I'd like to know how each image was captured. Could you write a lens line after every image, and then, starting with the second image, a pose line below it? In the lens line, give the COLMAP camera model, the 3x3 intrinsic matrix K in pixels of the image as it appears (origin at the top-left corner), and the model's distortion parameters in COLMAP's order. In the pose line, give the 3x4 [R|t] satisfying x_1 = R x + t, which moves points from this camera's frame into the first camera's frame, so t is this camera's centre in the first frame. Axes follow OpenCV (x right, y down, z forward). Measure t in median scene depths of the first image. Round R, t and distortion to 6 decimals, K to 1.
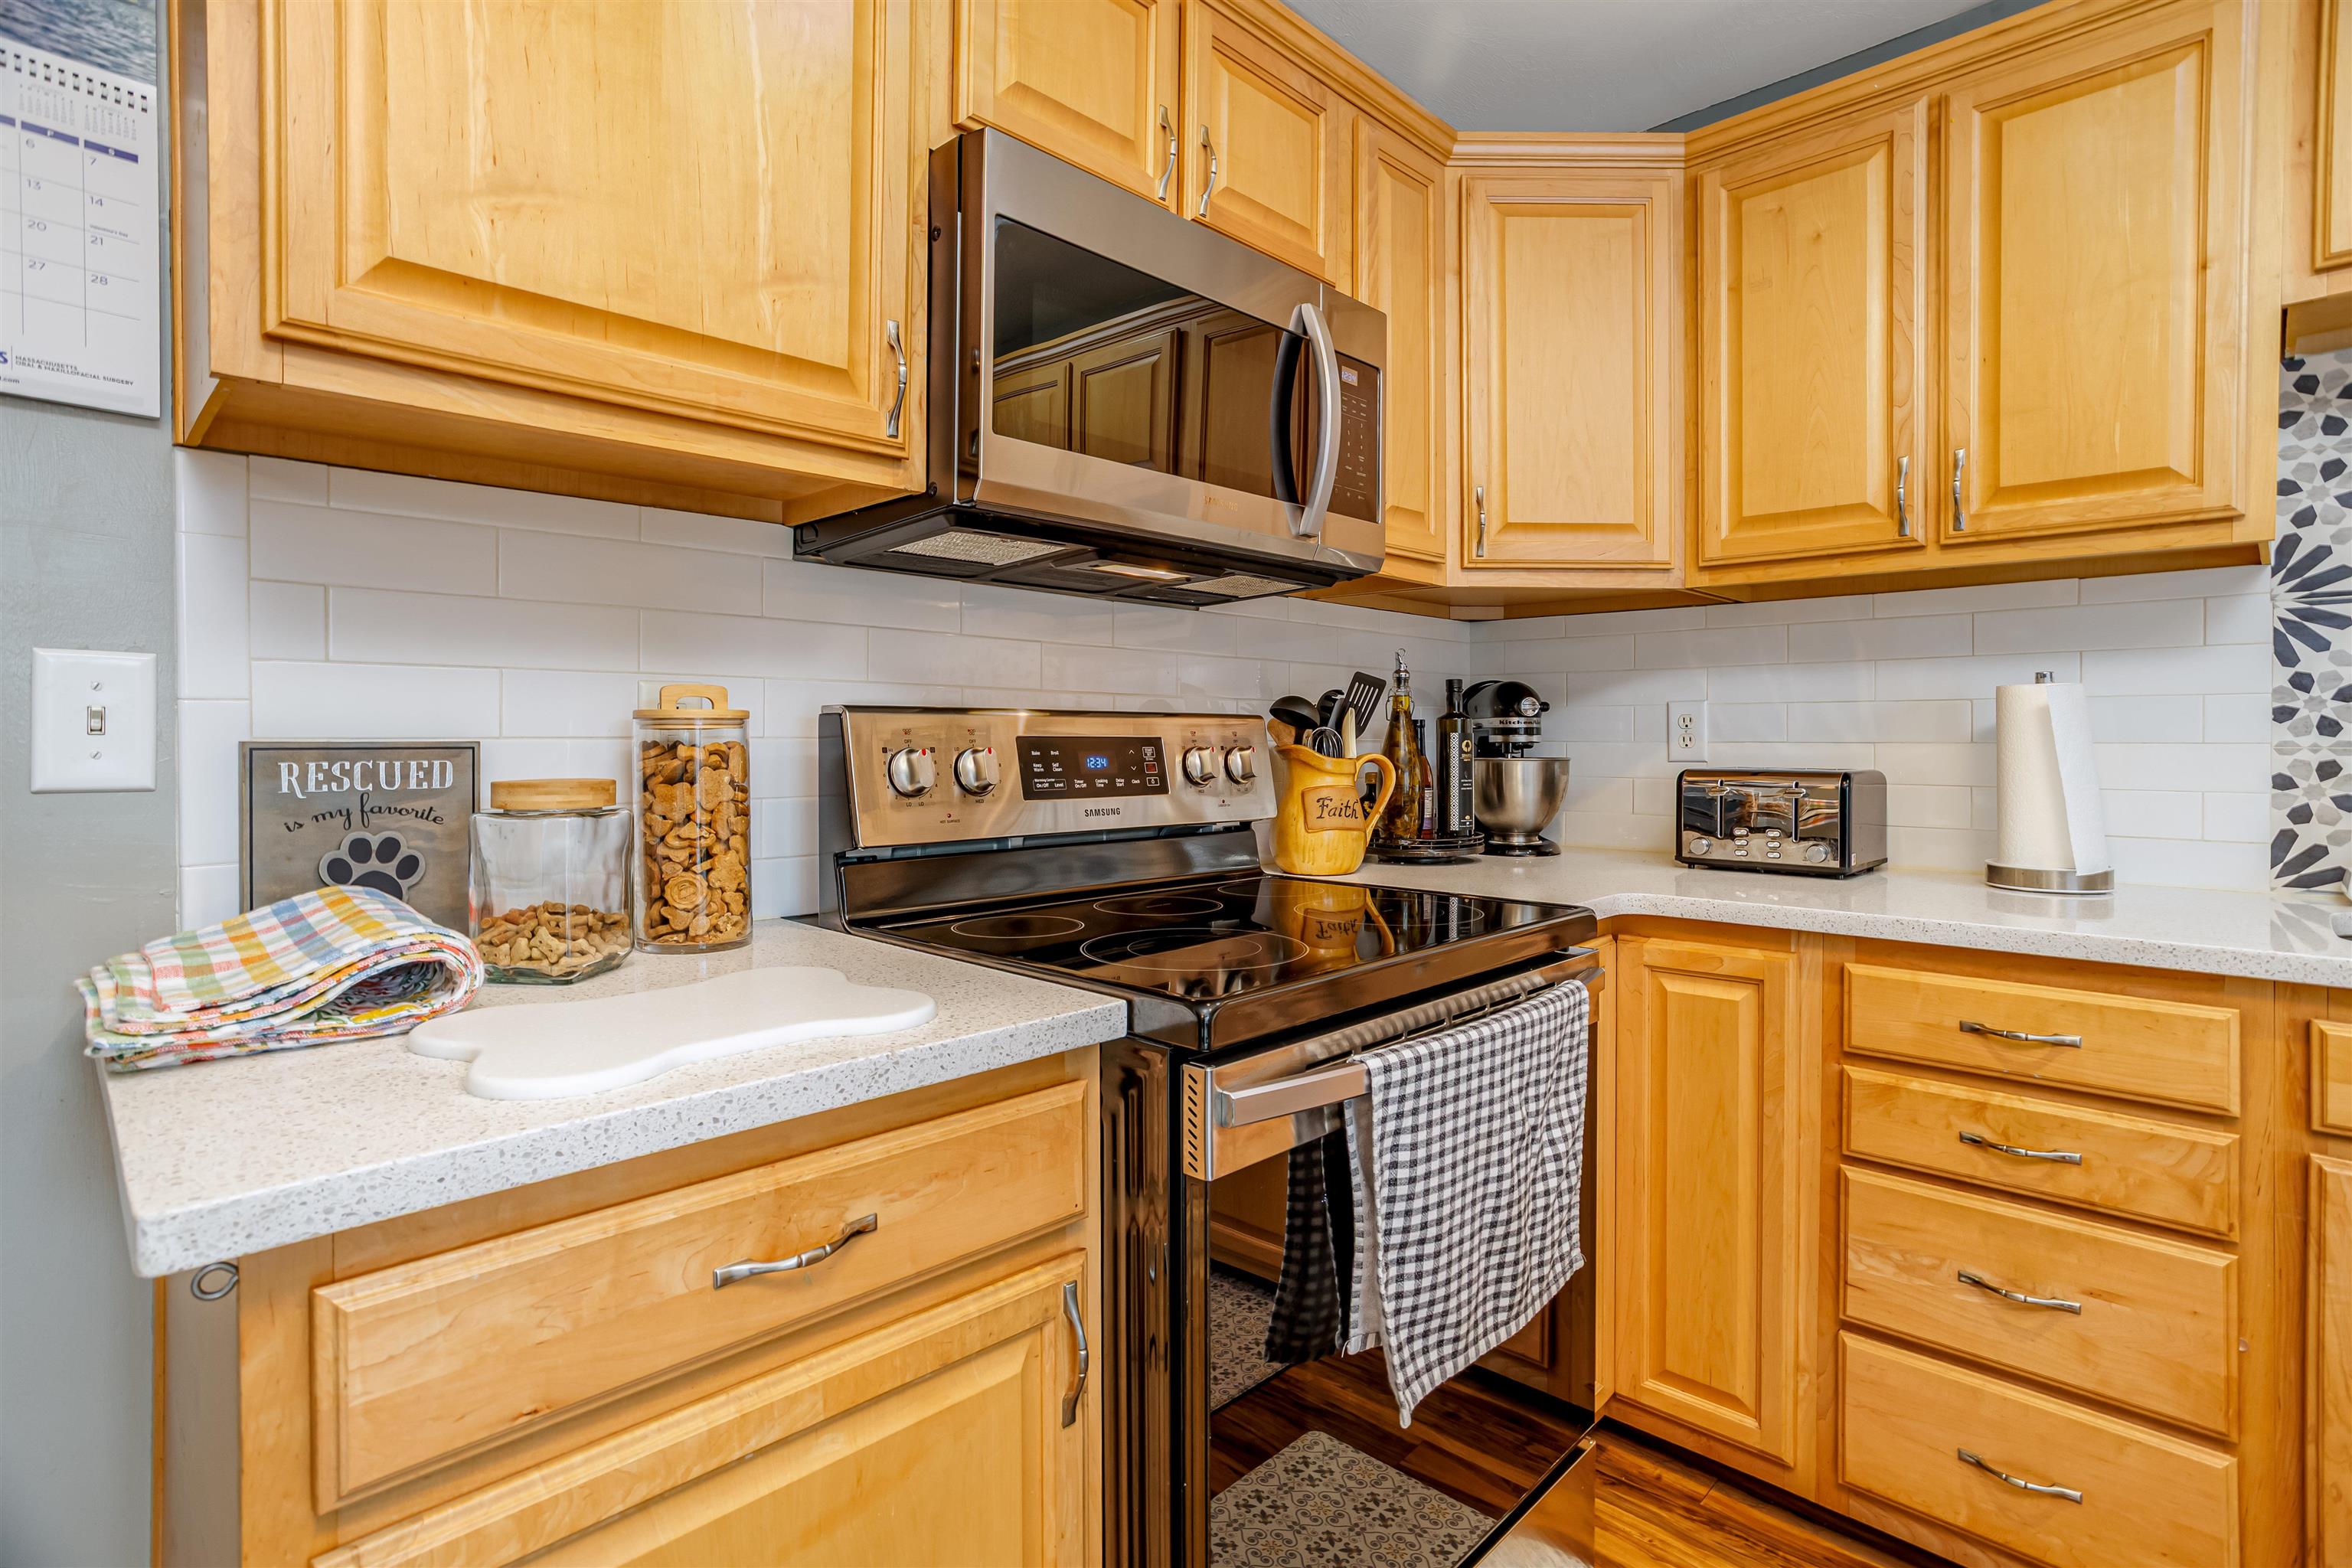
lens RADIAL K [[1157.7, 0, 1192.7], [0, 1157.7, 745.2], [0, 0, 1]] dist [-0.049012, 0.031246]
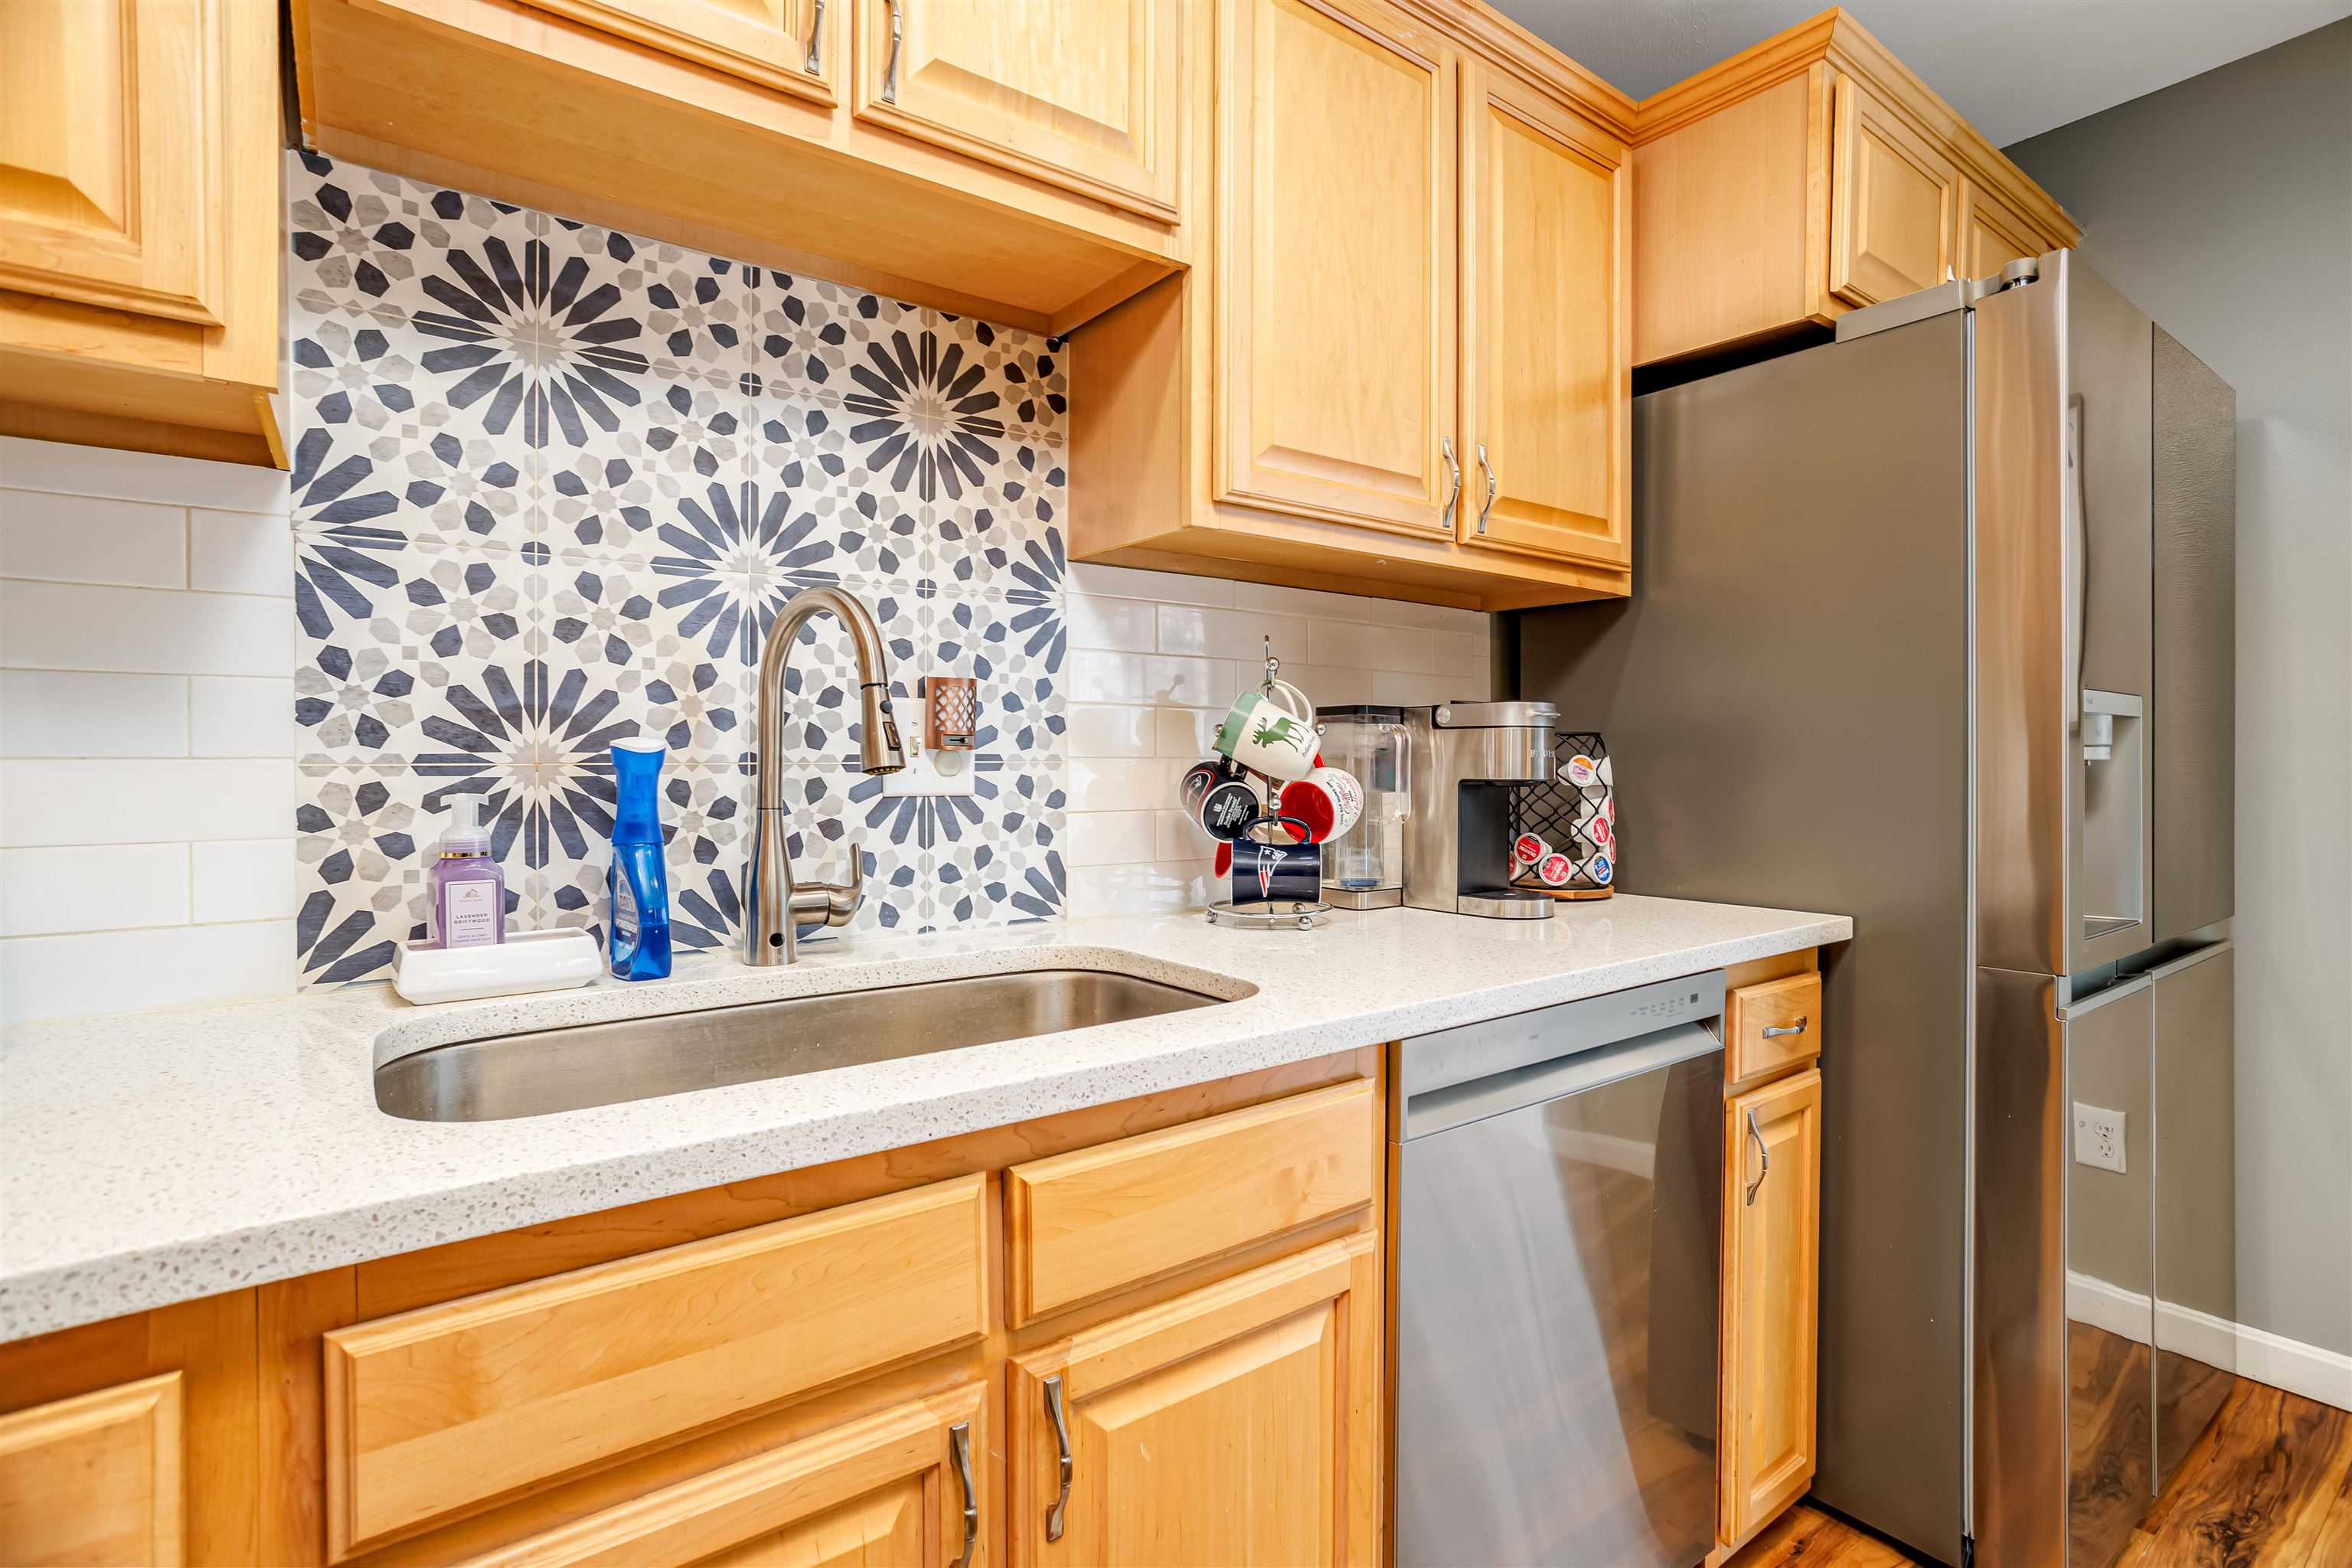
lens RADIAL K [[1094.9, 0, 1129.7], [0, 1094.9, 768.3], [0, 0, 1]] dist [-0.045393, 0.028259]
pose [[0.188043, -0.007821, 0.982130, 0.480214], [0.010806, 0.999924, 0.005893, 0.006017], [-0.982101, 0.009504, 0.188113, 0.462370]]
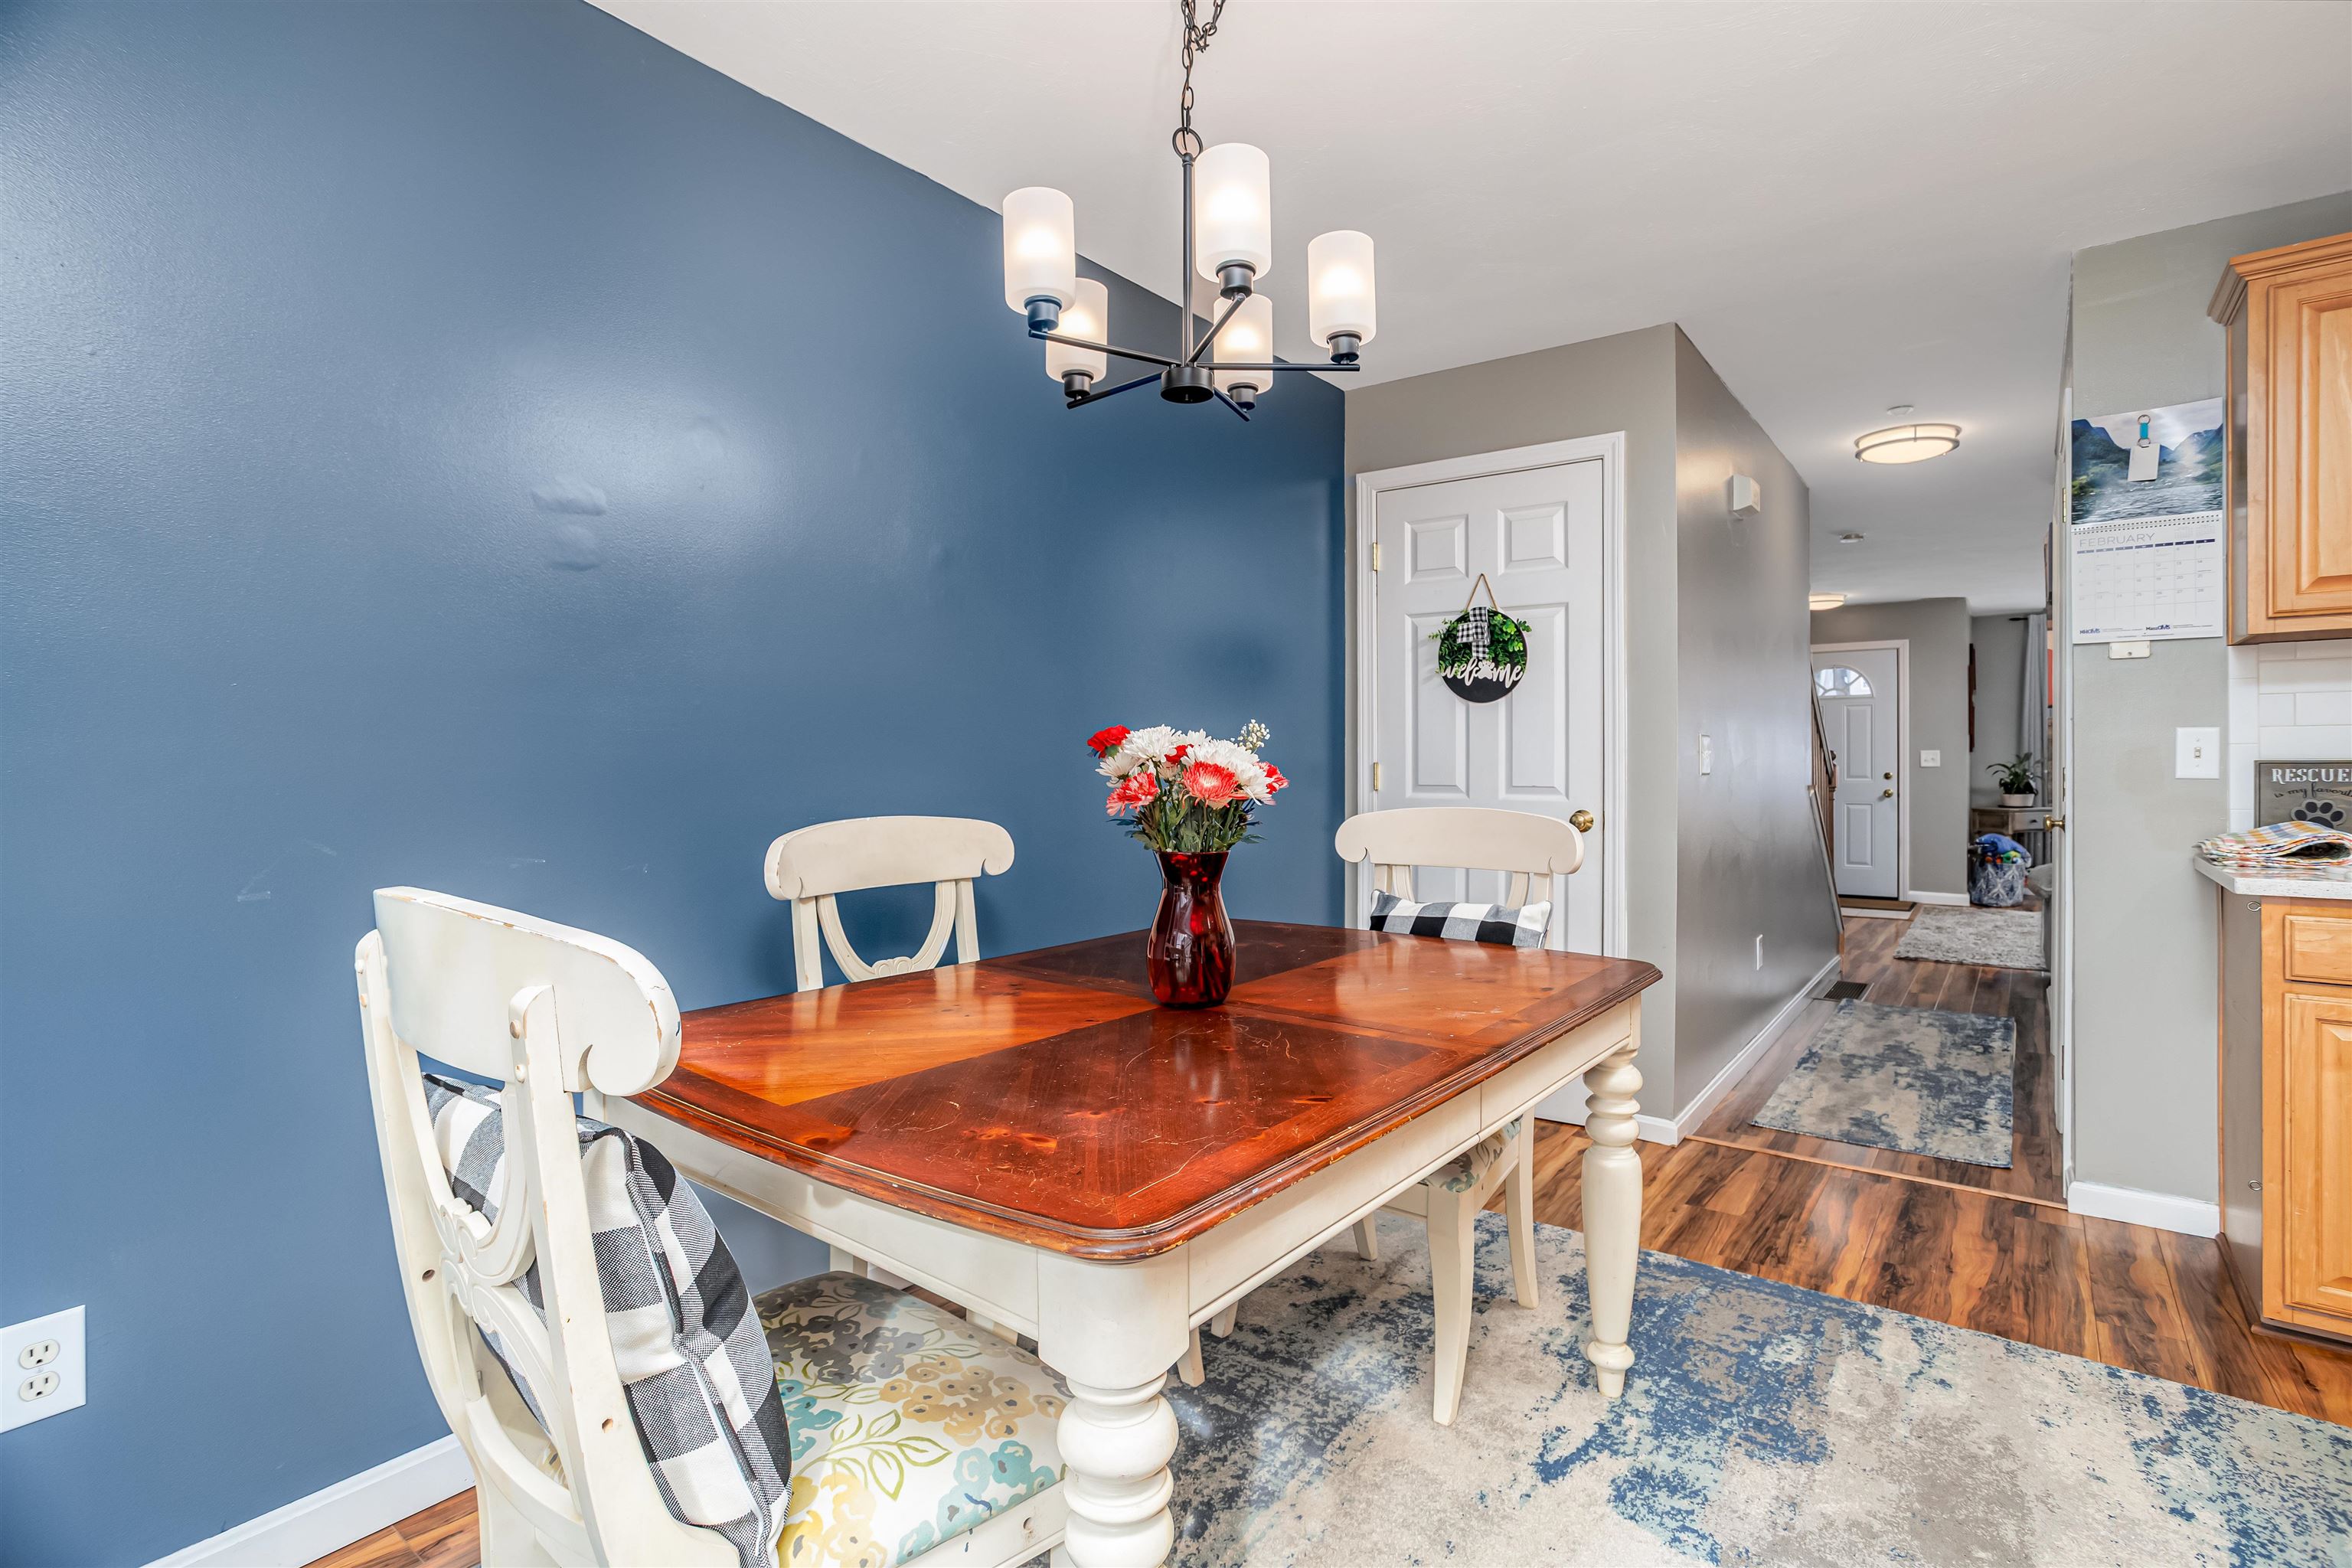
lens RADIAL K [[1120.3, 0, 1180.6], [0, 1120.3, 765.7], [0, 0, 1]] dist [-0.028212, 0.017614]
pose [[0.117264, 0.000256, -0.993101, 0.878933], [-0.001401, 0.999999, 0.000092, 0.007489], [0.993100, 0.001380, 0.117264, -1.099822]]
